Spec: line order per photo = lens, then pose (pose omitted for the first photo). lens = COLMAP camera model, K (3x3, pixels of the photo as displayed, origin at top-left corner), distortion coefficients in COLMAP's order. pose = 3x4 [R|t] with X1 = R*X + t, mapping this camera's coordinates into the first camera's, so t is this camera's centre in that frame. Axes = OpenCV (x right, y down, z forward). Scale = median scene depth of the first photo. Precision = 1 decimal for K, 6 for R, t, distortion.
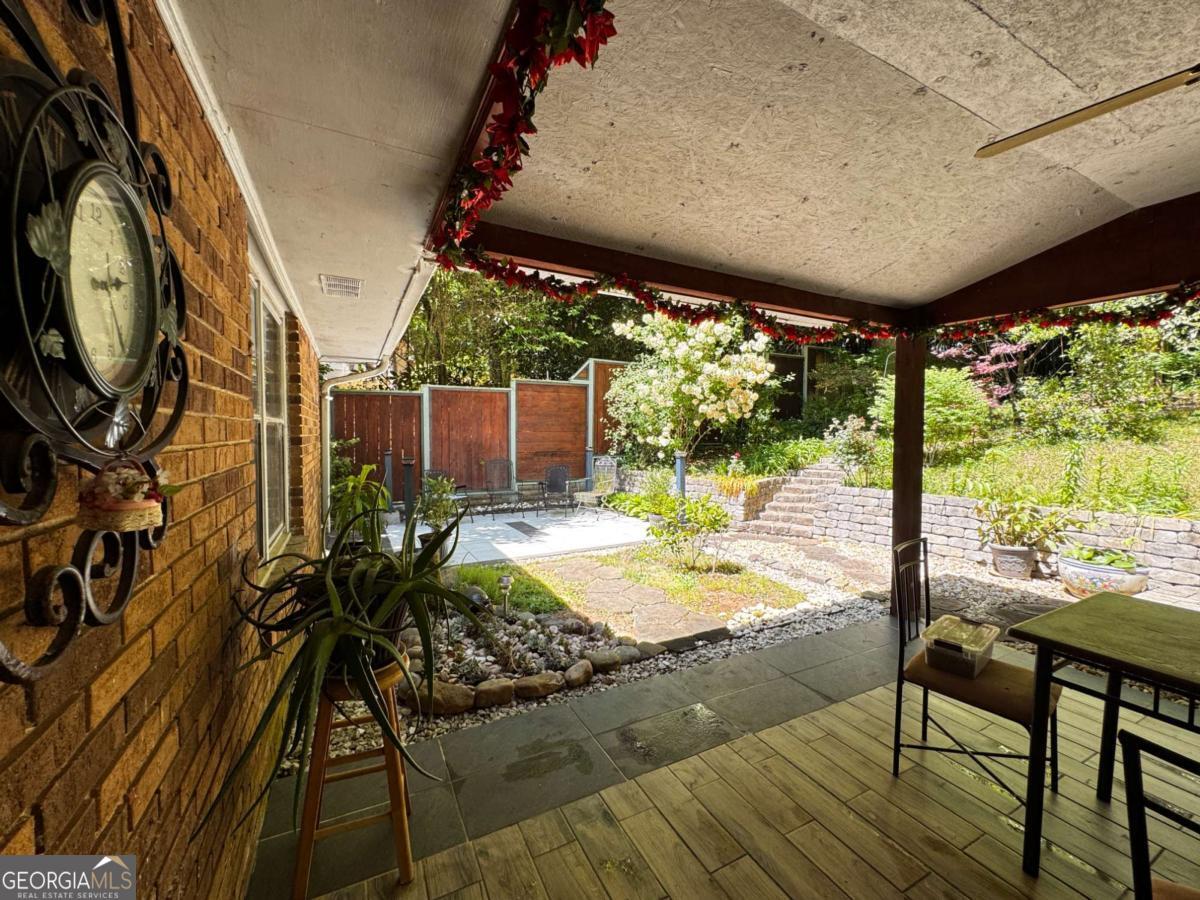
lens RADIAL K [[478.4, 0, 601.7], [0, 478.4, 457.3], [0, 0, 1]] dist [-0.004149, 0.001093]
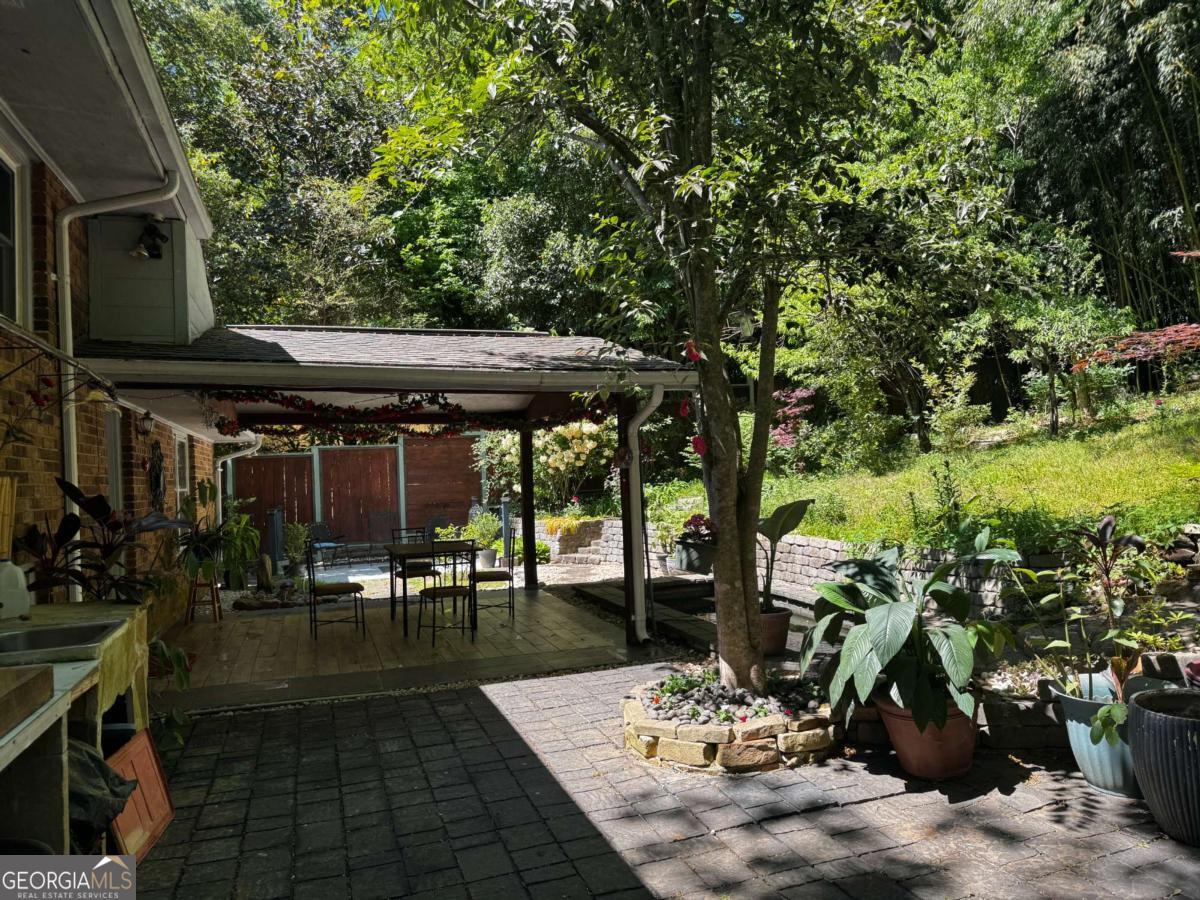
lens RADIAL K [[840.9, 0, 630.1], [0, 840.9, 468.5], [0, 0, 1]] dist [0.071842, -0.083013]
pose [[0.991292, -0.043210, -0.124393, 0.985845], [0.036055, 0.997594, -0.059206, 0.068826], [0.126652, 0.054206, 0.990465, -1.401821]]
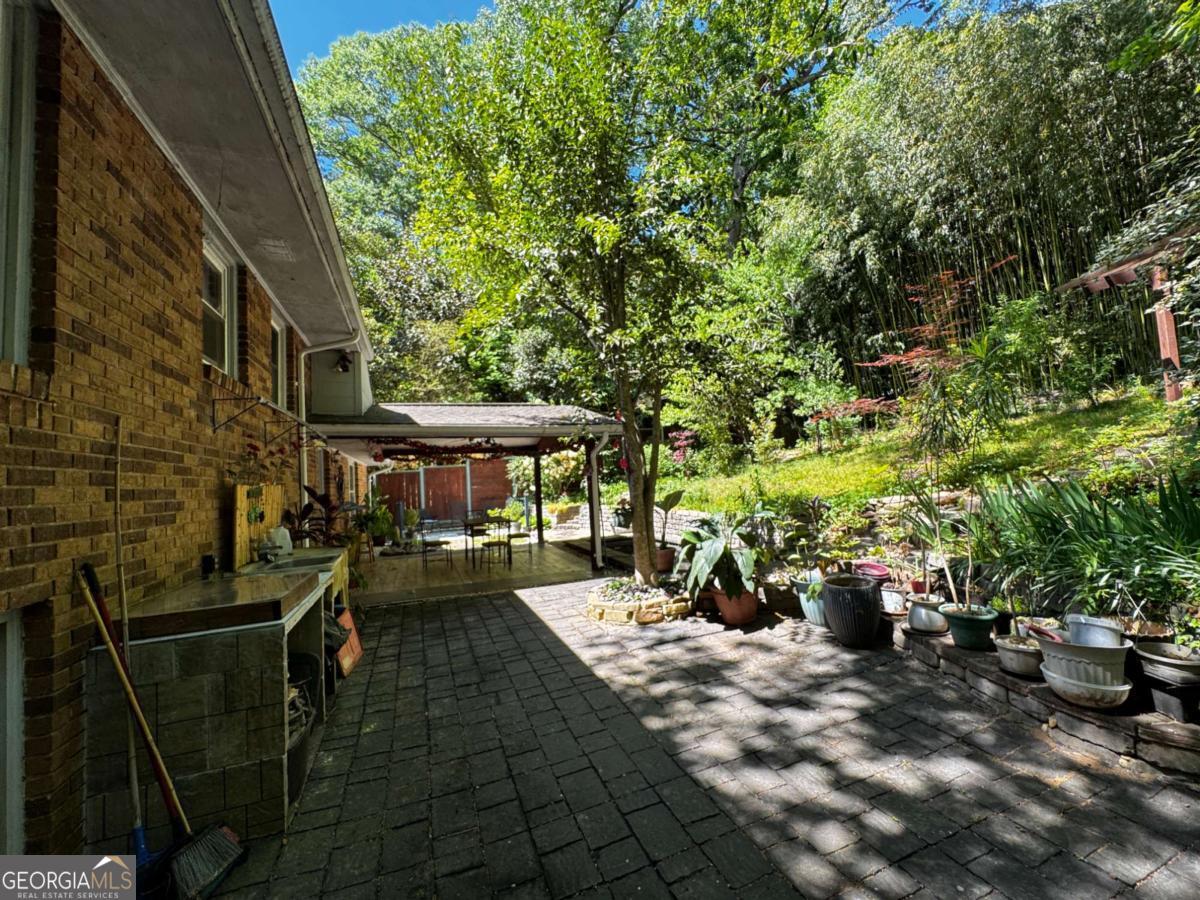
lens RADIAL K [[478.4, 0, 604.7], [0, 478.4, 455.2], [0, 0, 1]] dist [-0.004149, 0.001093]
pose [[0.992258, -0.064945, -0.105863, 1.011484], [0.054136, 0.993314, -0.101960, 0.075923], [0.111777, 0.095440, 0.989140, -1.494530]]
